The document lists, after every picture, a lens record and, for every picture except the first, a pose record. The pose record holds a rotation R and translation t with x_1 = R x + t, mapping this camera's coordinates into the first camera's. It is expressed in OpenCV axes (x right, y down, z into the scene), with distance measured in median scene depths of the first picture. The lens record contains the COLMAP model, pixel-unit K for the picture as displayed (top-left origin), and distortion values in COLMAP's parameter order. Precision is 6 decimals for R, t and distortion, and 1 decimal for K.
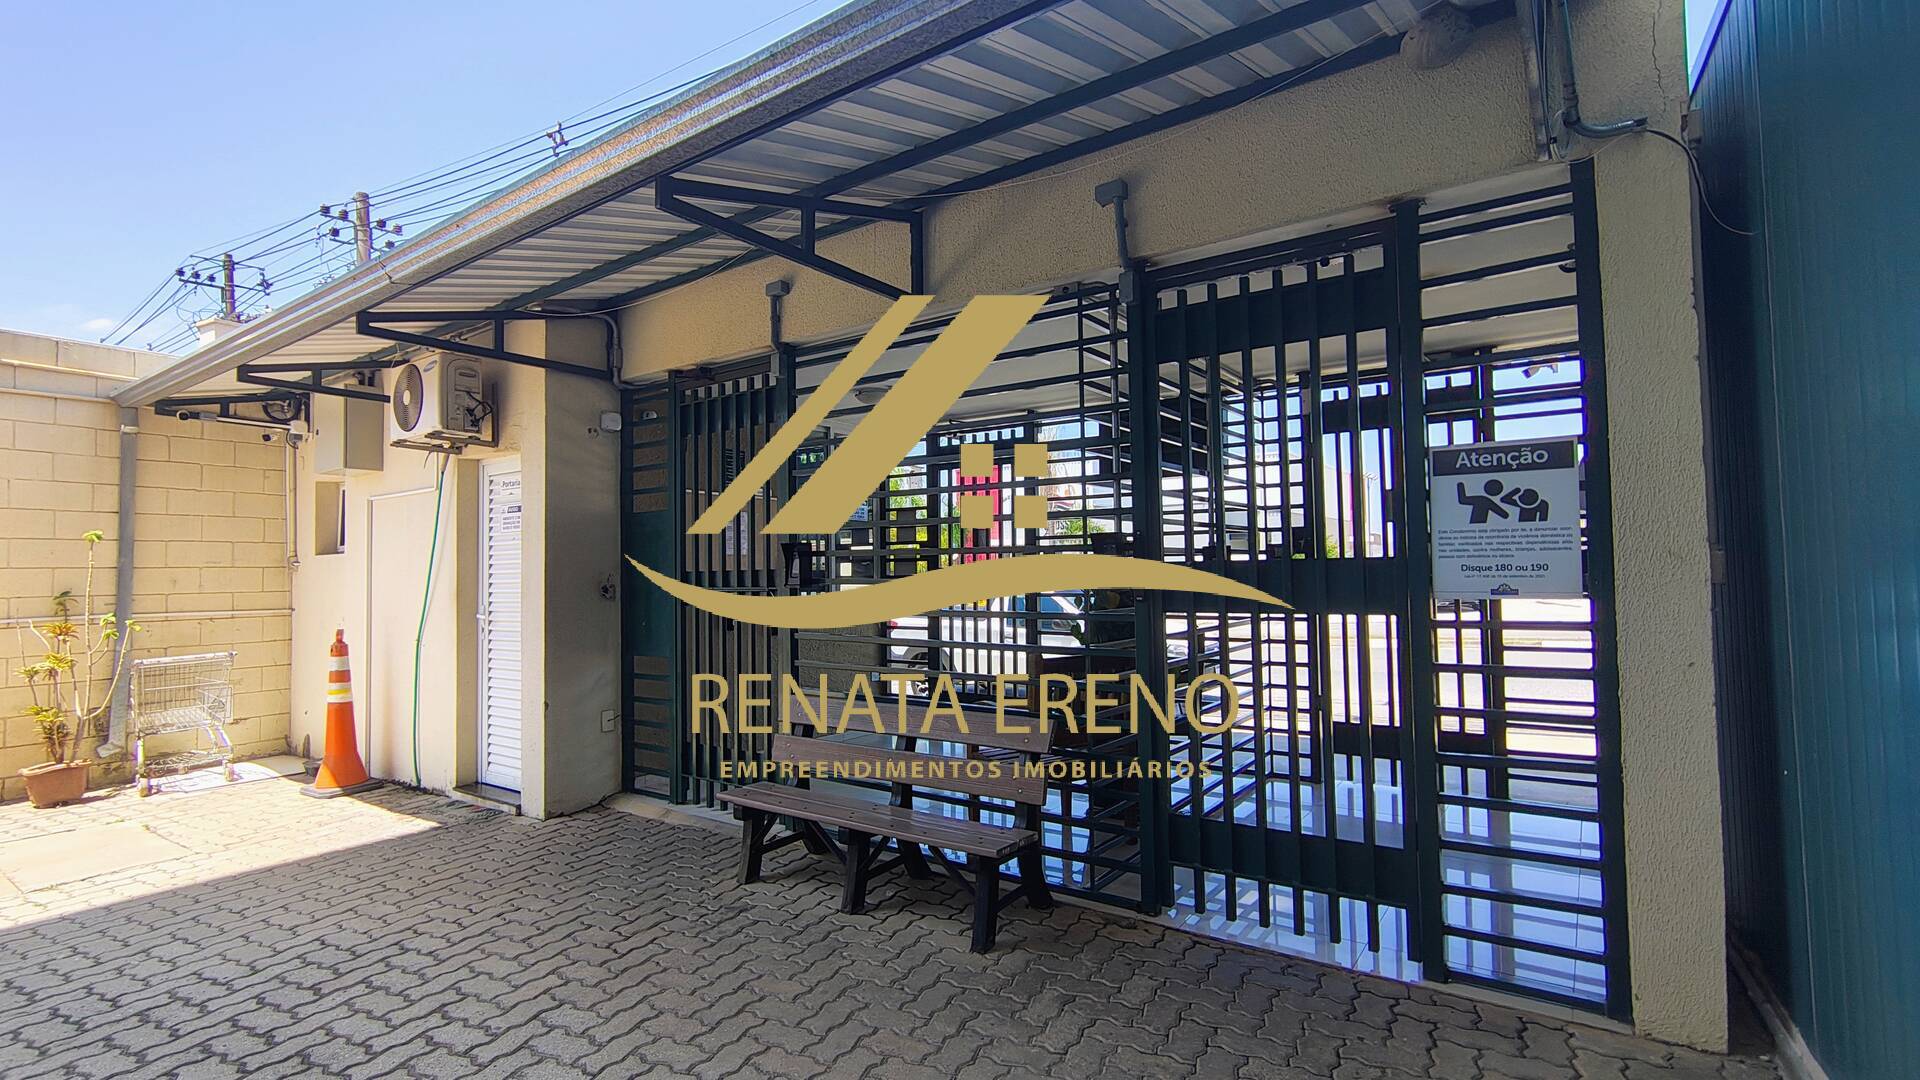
lens RADIAL K [[903.6, 0, 960.0], [0, 903.6, 540.0], [0, 0, 1]] dist [0.018853, 0.000239]
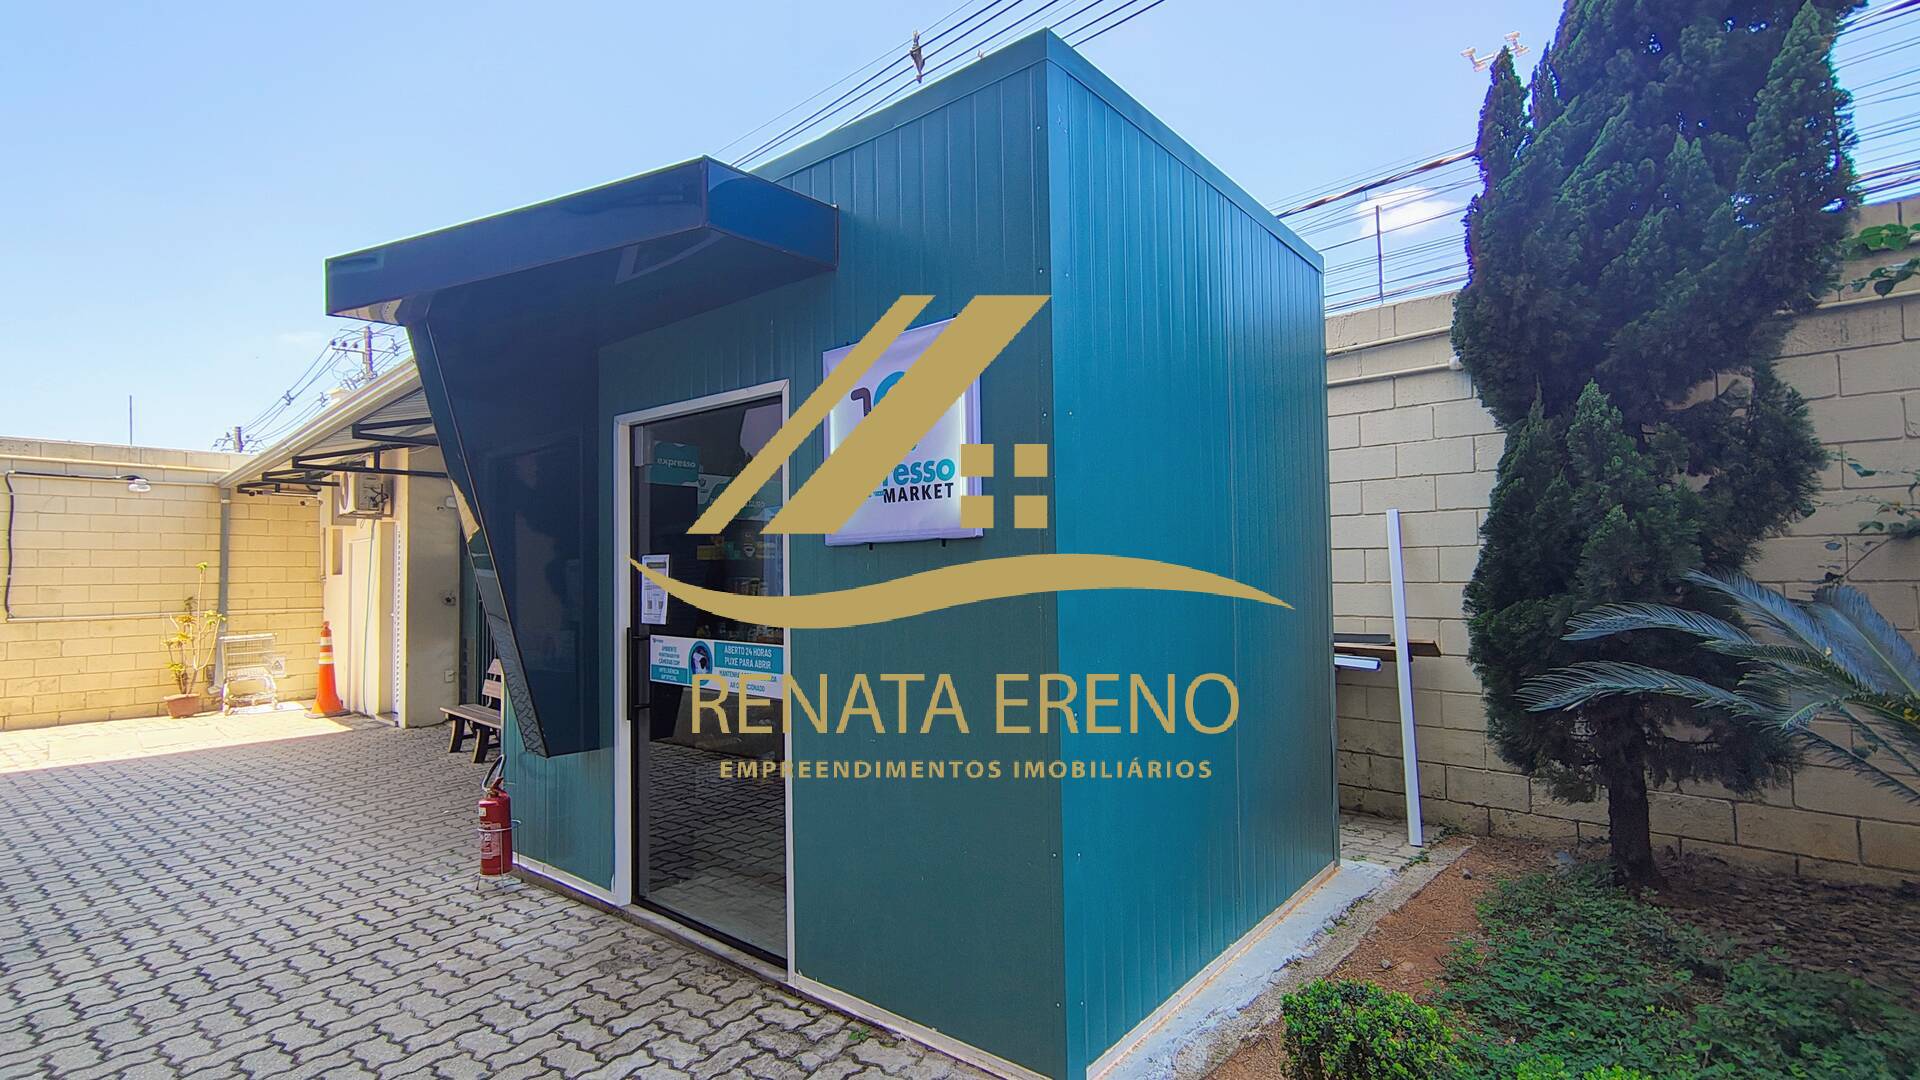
lens RADIAL K [[889.0, 0, 960.0], [0, 889.0, 540.0], [0, 0, 1]] dist [-0.001023, 0.000072]
pose [[0.991771, -0.001546, -0.128019, 0.667096], [0.001773, 0.999997, 0.001654, -0.051172], [0.128016, -0.001868, 0.991770, -0.465270]]
